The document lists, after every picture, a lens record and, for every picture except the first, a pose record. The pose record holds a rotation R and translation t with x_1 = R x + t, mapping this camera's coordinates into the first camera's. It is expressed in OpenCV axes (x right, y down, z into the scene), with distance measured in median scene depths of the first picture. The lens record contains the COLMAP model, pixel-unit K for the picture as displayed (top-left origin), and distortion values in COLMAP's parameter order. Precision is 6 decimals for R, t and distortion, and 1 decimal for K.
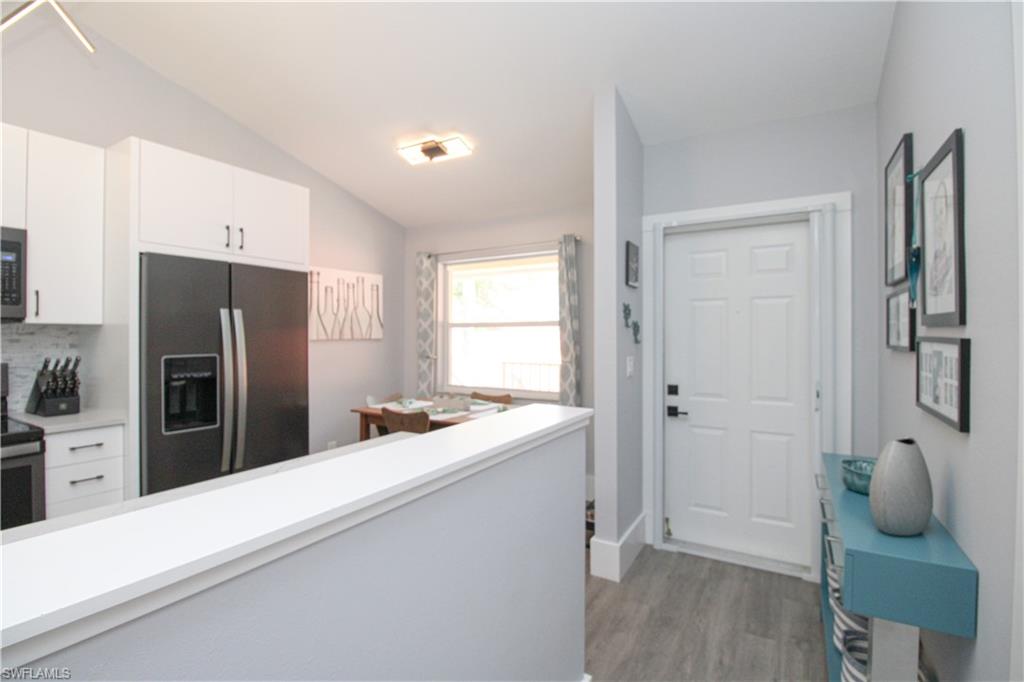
lens RADIAL K [[472.1, 0, 508.4], [0, 472.1, 333.6], [0, 0, 1]] dist [-0.001007, -0.012609]
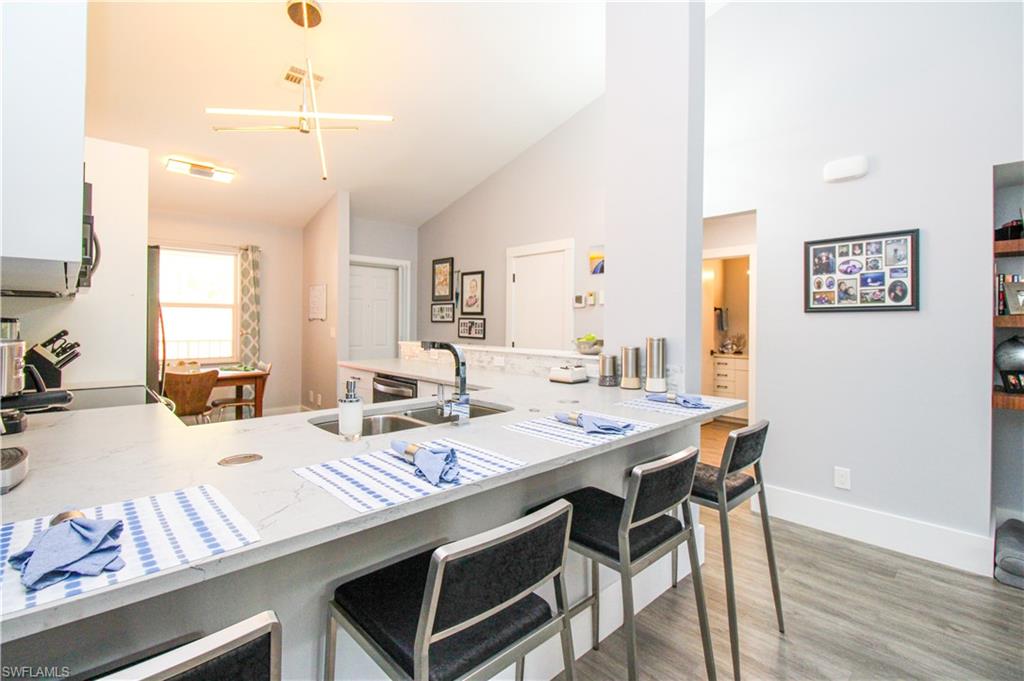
lens RADIAL K [[471.7, 0, 507.9], [0, 471.7, 323.8], [0, 0, 1]] dist [0.027029, -0.000043]
pose [[0.286162, -0.003152, 0.958176, -1.022170], [-0.012424, 0.999898, 0.006999, 0.010028], [-0.958101, -0.013908, 0.286093, -0.161084]]
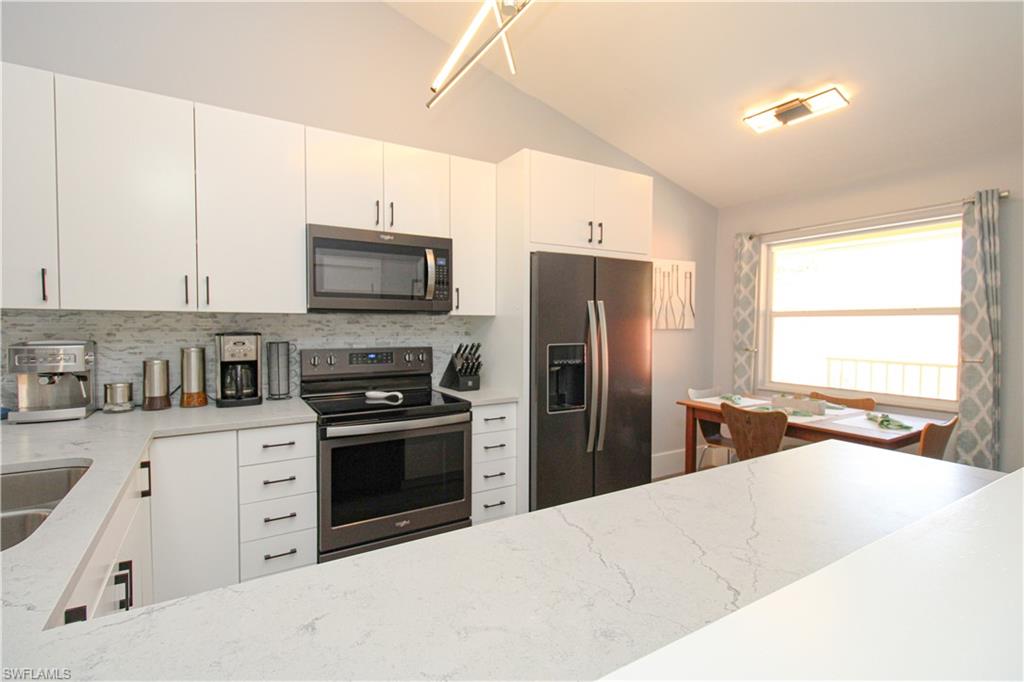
lens RADIAL K [[473.3, 0, 510.8], [0, 473.3, 341.8], [0, 0, 1]] dist [0.026121, -0.012336]
pose [[0.883998, 0.021004, -0.467019, -0.171083], [-0.002250, 0.999170, 0.040679, -0.001690], [0.467485, -0.034910, 0.883311, -0.021393]]
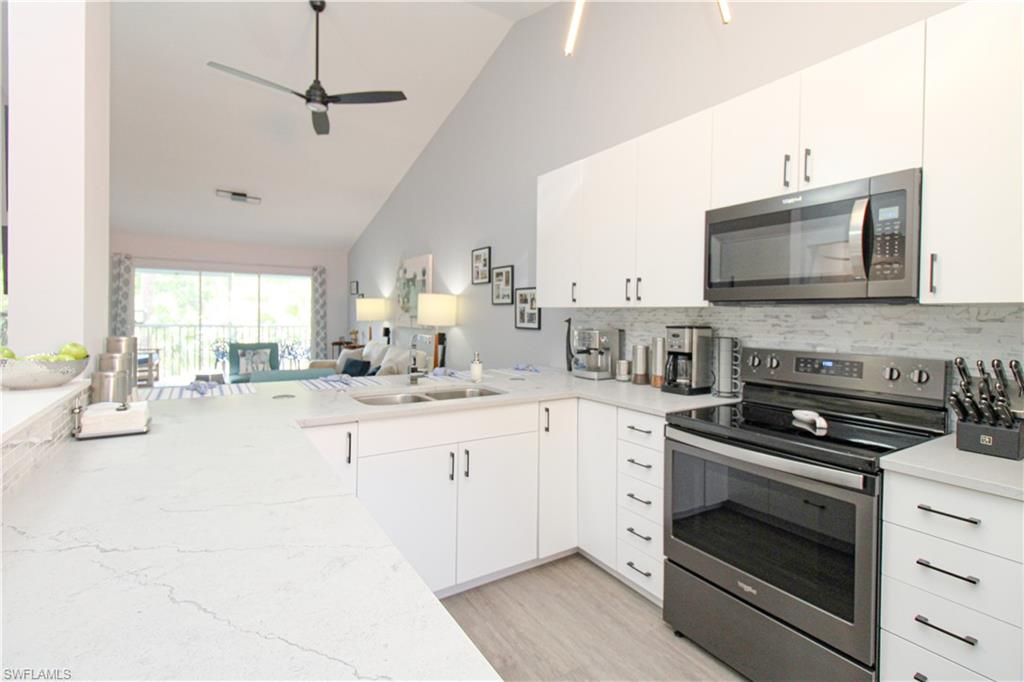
lens RADIAL K [[475.3, 0, 511.1], [0, 475.3, 321.3], [0, 0, 1]] dist [0.025721, -0.012681]
pose [[-0.449954, 0.002942, -0.893047, -0.072429], [-0.014116, 0.999846, 0.010406, 0.002438], [0.892940, 0.017289, -0.449844, 0.433293]]
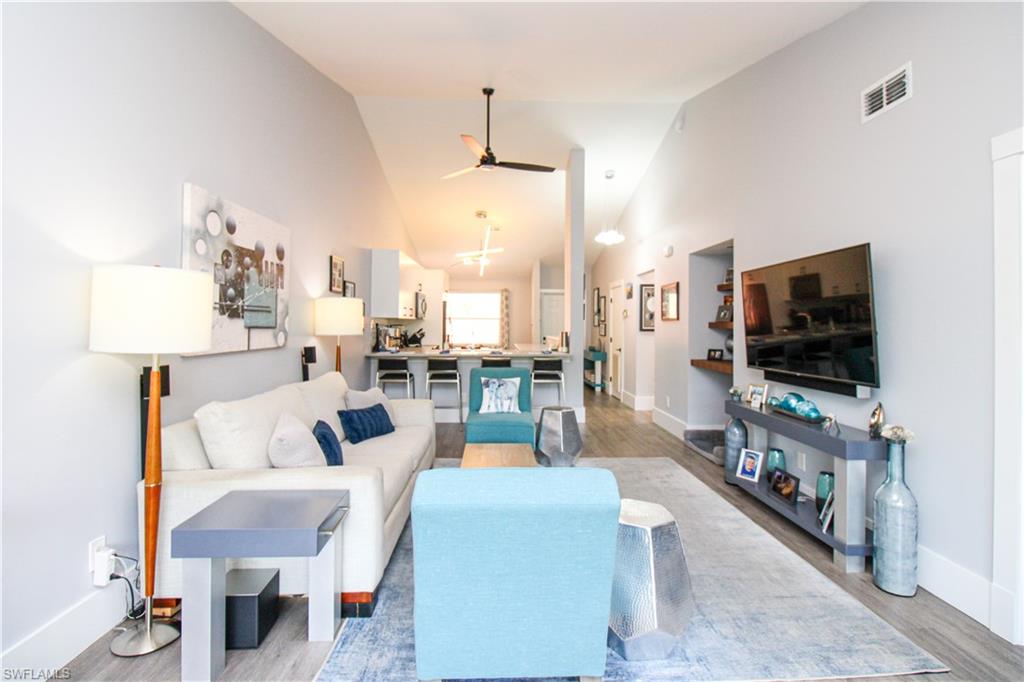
lens RADIAL K [[478.1, 0, 513.6], [0, 478.1, 322.8], [0, 0, 1]] dist [0.004209, -0.012089]
pose [[0.841209, 0.003716, 0.540697, -1.401888], [-0.006067, 0.999978, 0.002565, -0.004750], [-0.540676, -0.005438, 0.841214, -1.485305]]
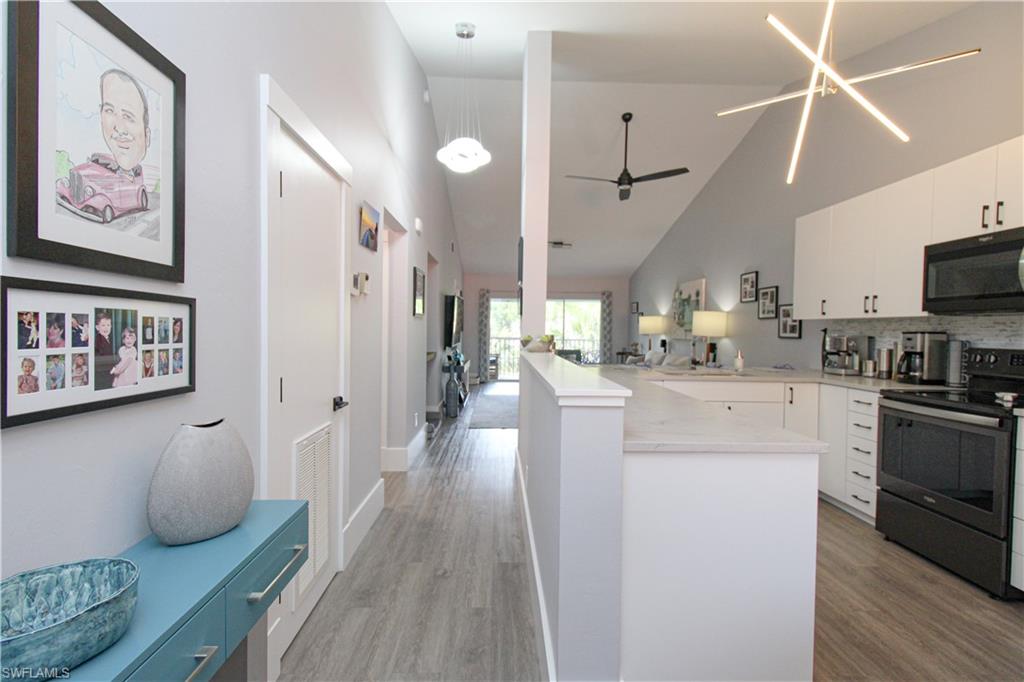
lens RADIAL K [[476.2, 0, 512.0], [0, 476.2, 341.0], [0, 0, 1]] dist [0.046623, -0.024476]
pose [[-0.845463, -0.002813, -0.534027, 0.293611], [-0.016688, 0.999637, 0.021156, 0.022165], [0.533773, 0.026799, -0.845203, 0.688678]]
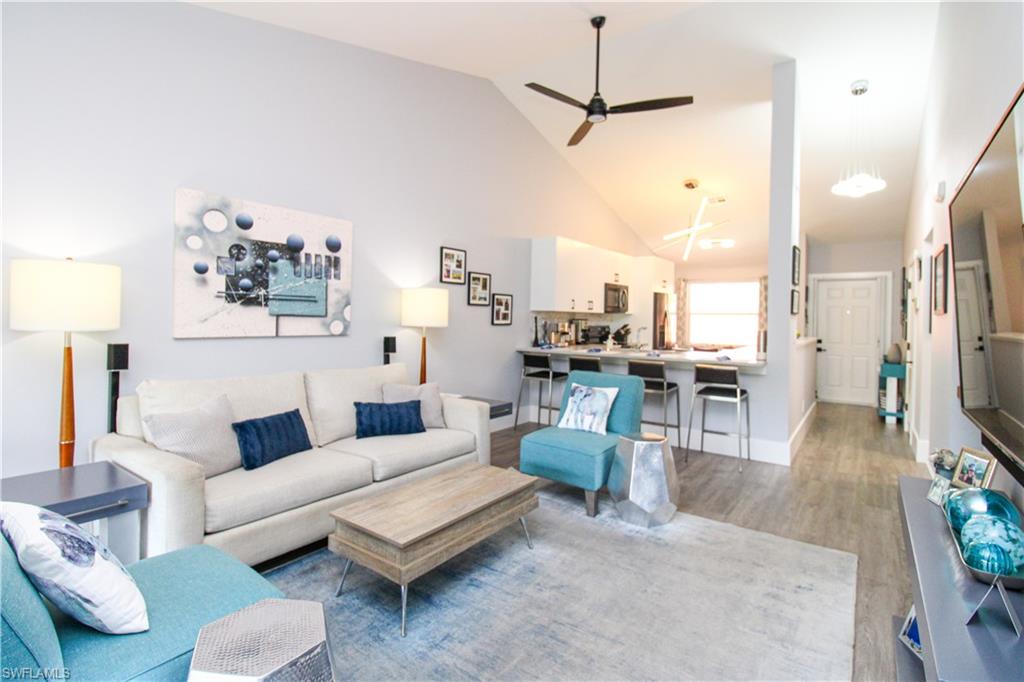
lens RADIAL K [[482.6, 0, 516.5], [0, 482.6, 320.2], [0, 0, 1]] dist [0.003647, -0.000303]
pose [[0.995741, 0.014857, -0.090988, -0.836206], [-0.014129, 0.999863, 0.008643, 0.003153], [0.091104, -0.007320, 0.995815, -1.404031]]
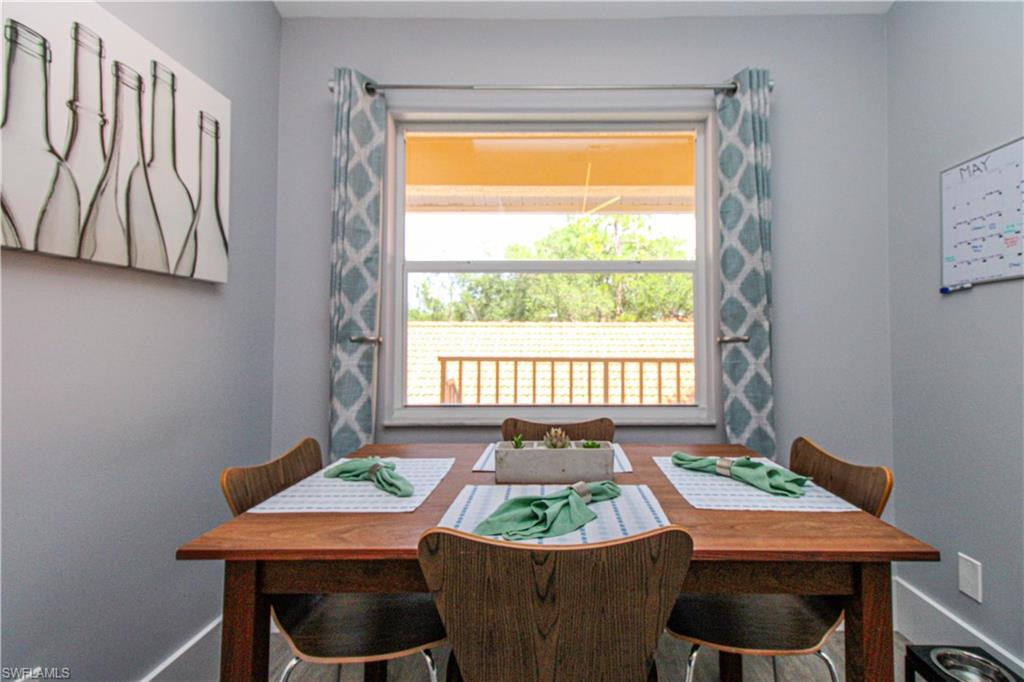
lens RADIAL K [[470.3, 0, 549.1], [0, 470.3, 330.5], [0, 0, 1]] dist [0.002377, -0.006833]
pose [[0.859297, 0.013116, 0.511309, -0.281440], [-0.001183, 0.999719, -0.023658, 0.061183], [-0.511476, 0.019724, 0.859071, 0.688000]]
